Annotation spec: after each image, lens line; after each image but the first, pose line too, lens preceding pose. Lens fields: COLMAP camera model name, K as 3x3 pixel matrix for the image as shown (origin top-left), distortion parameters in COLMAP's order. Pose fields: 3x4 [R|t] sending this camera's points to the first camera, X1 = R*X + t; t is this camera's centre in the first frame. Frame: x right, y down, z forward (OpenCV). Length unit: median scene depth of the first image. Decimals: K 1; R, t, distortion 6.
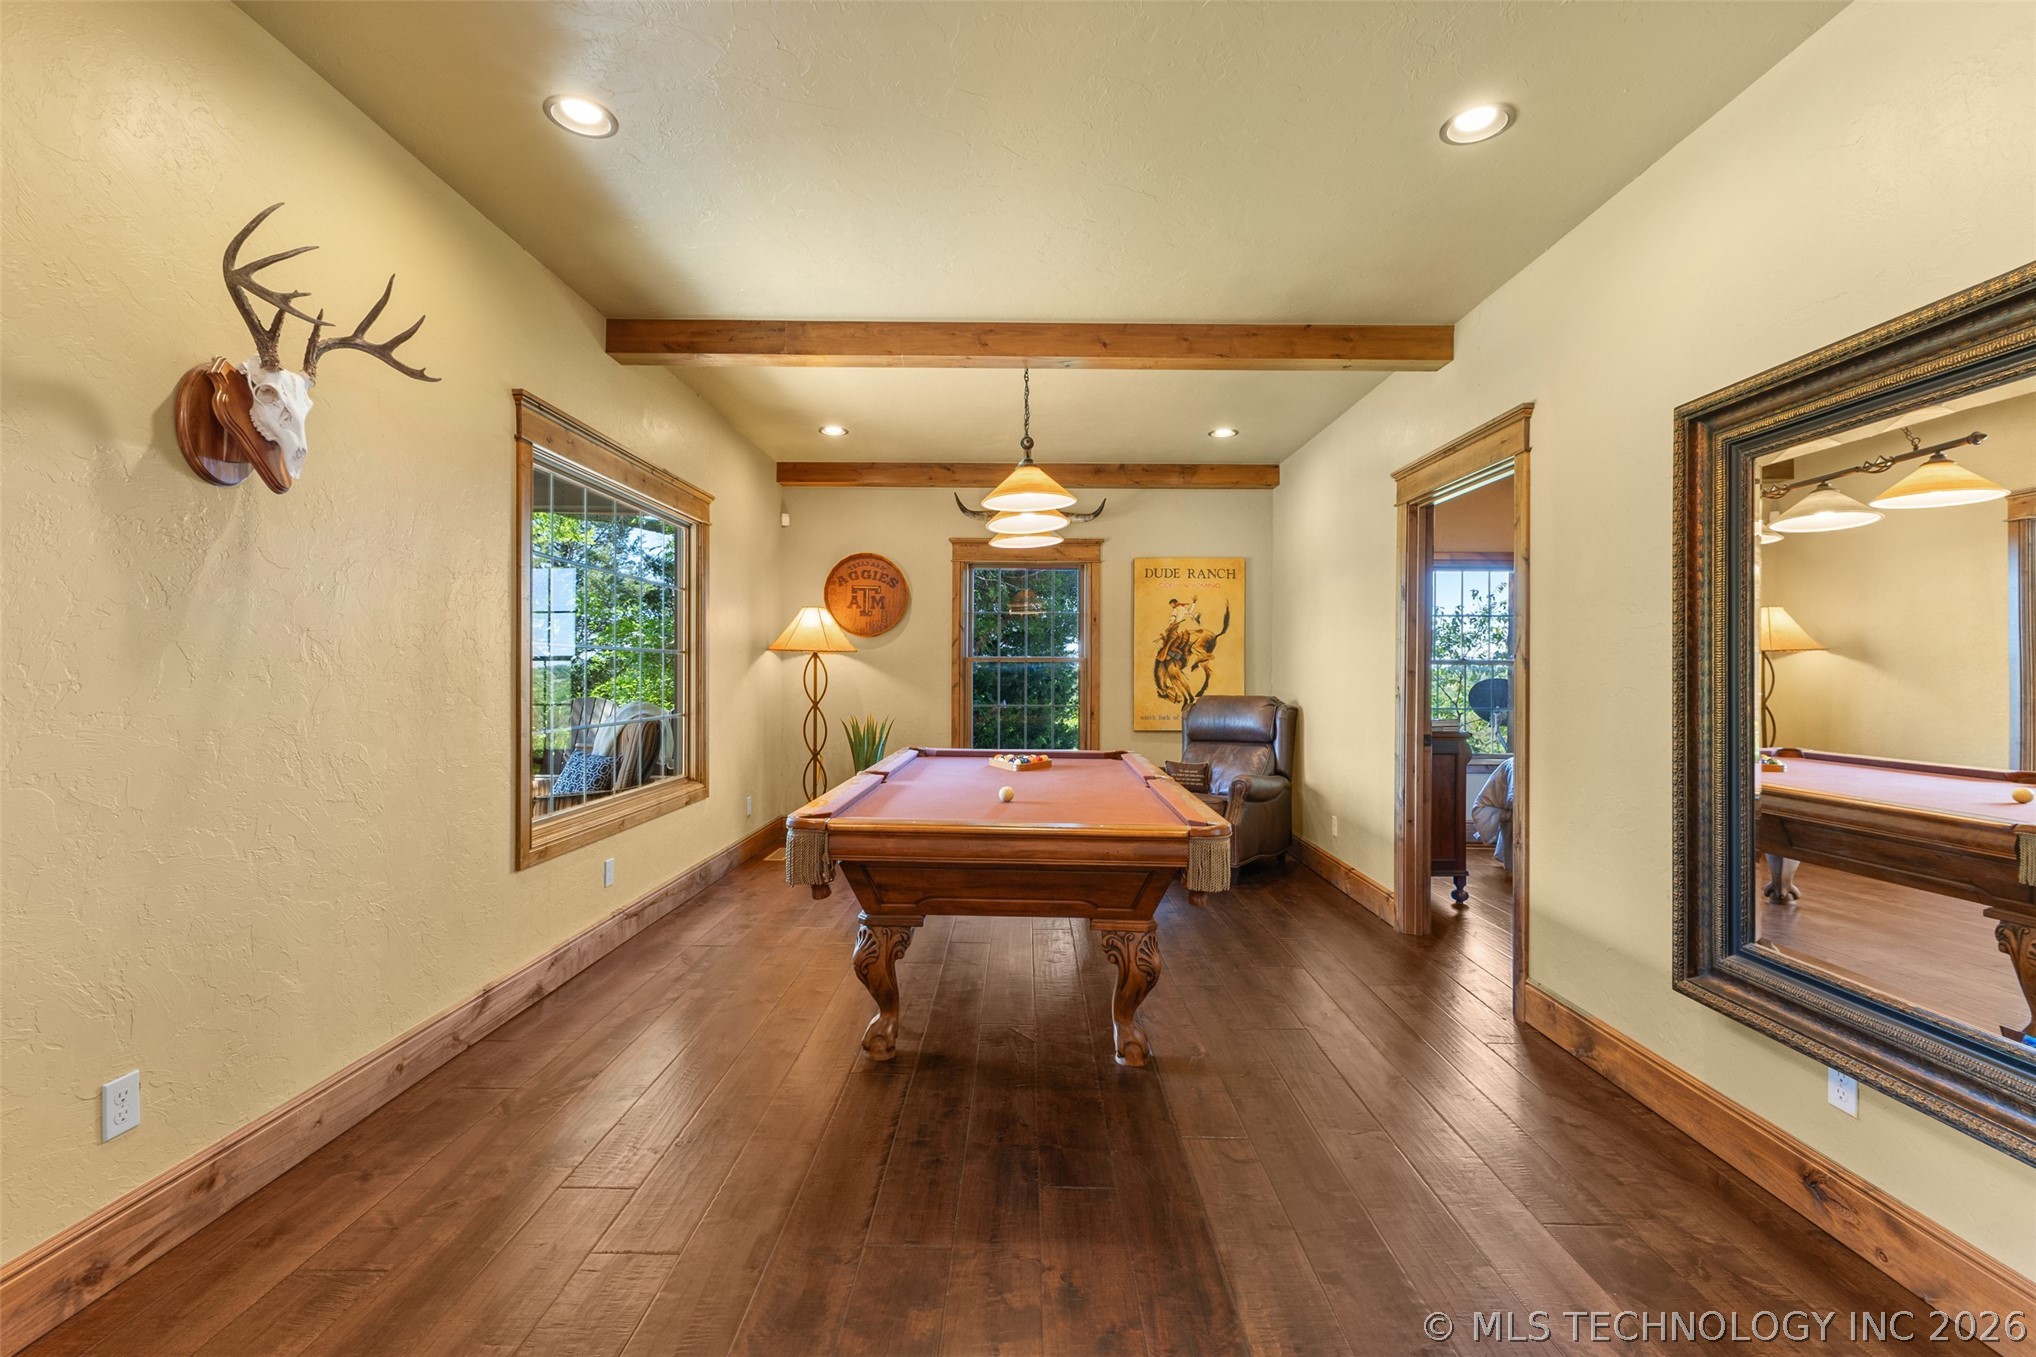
lens RADIAL K [[906.6, 0, 1018.0], [0, 906.6, 678.5], [0, 0, 1]] dist [-0.000111, -0.000013]
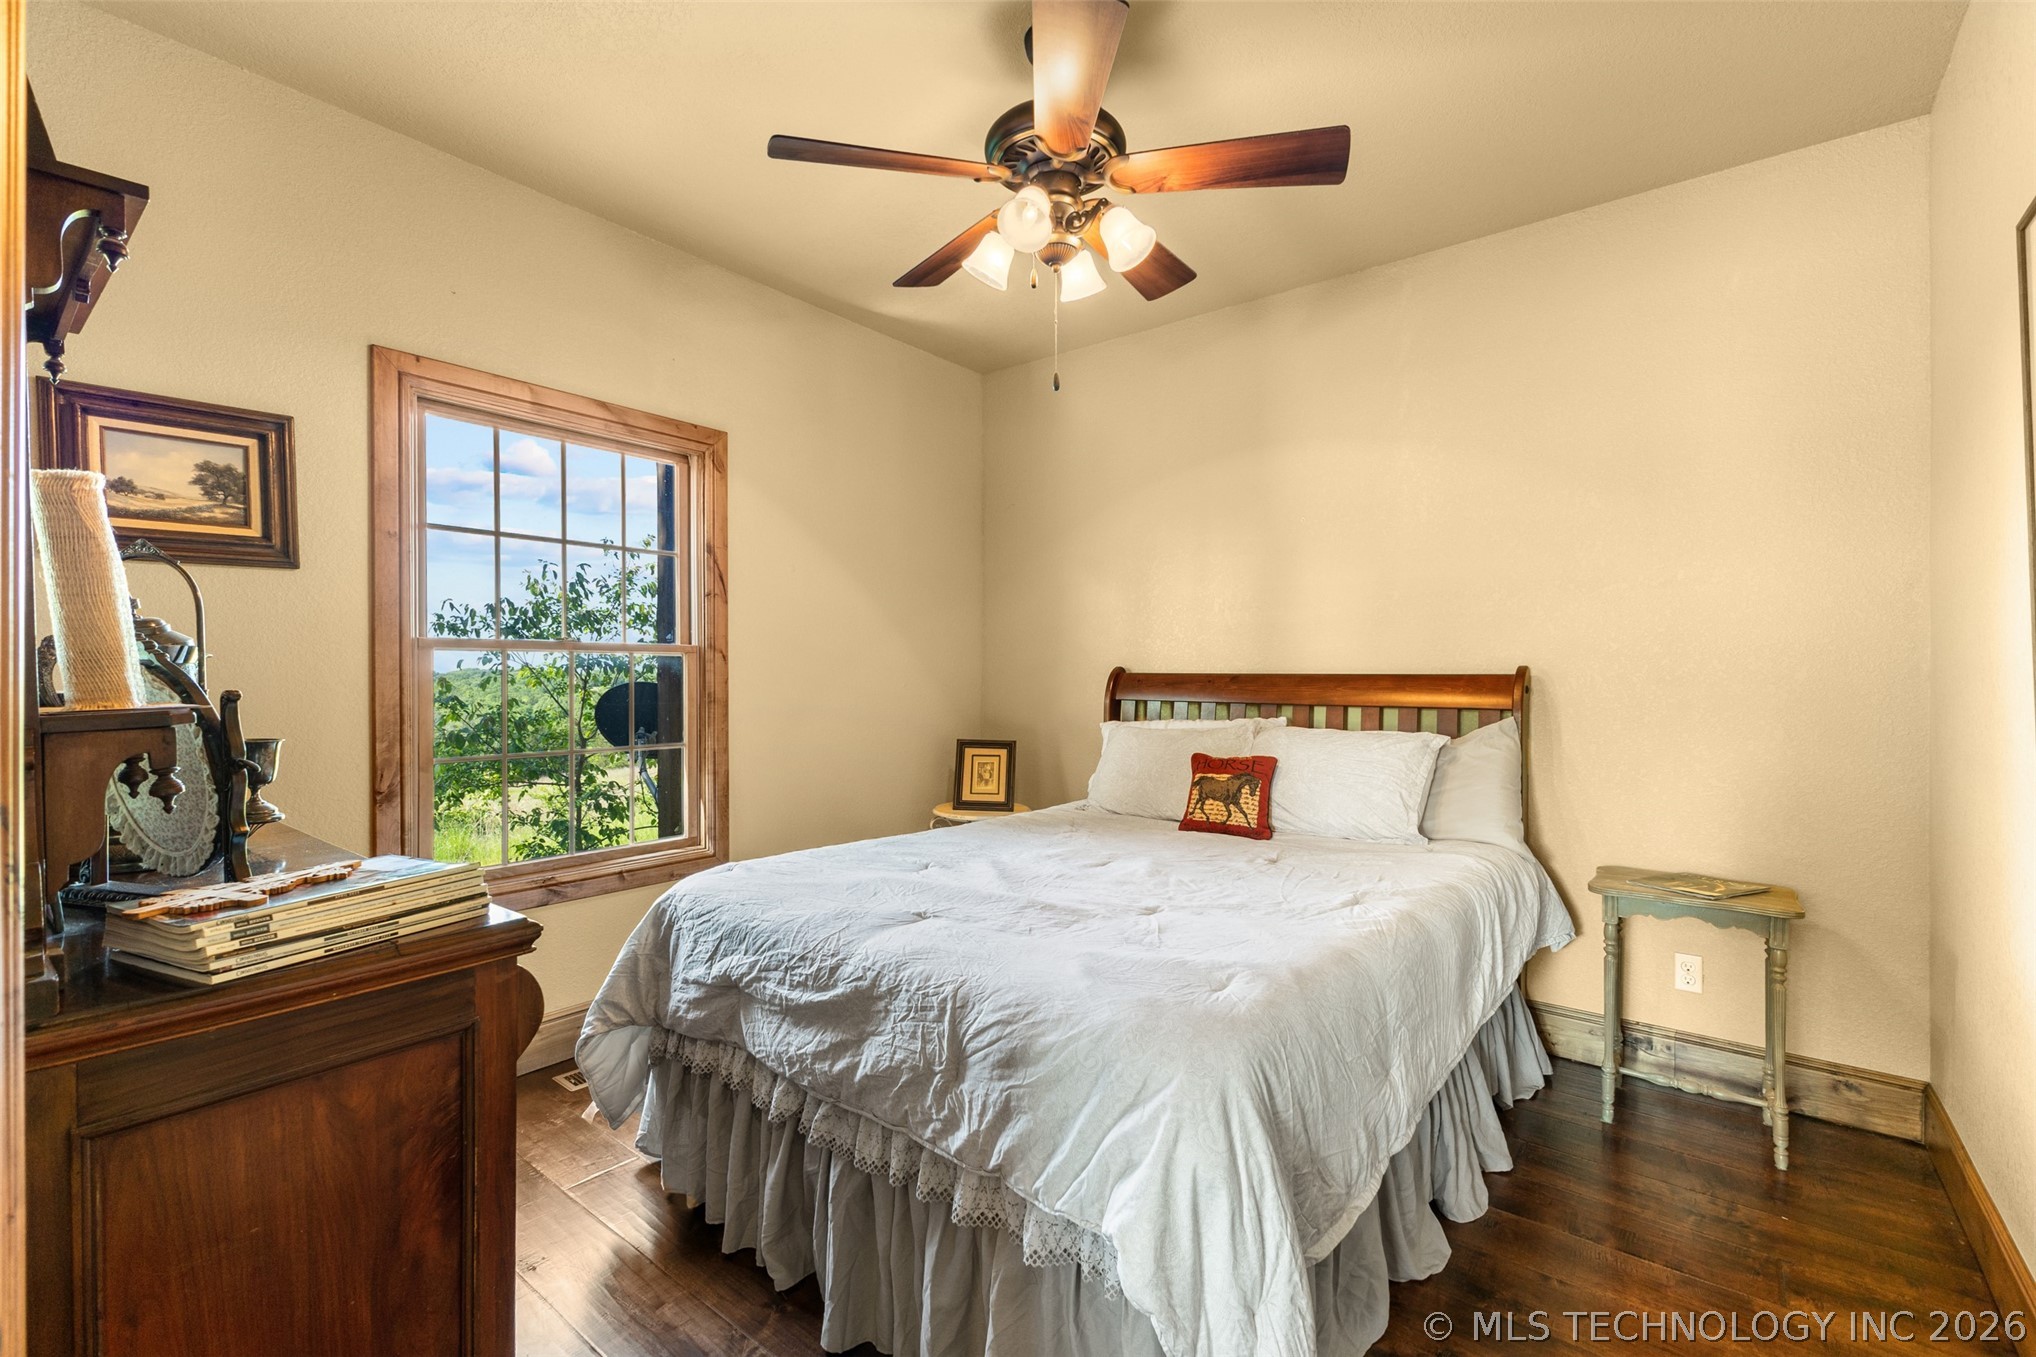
lens RADIAL K [[906.6, 0, 1018.0], [0, 906.6, 678.5], [0, 0, 1]] dist [-0.000111, -0.000013]
pose [[0.637374, -0.006202, 0.770529, 0.197113], [0.006425, 0.999976, 0.002734, -0.001946], [-0.770528, 0.003208, 0.637398, 0.372082]]
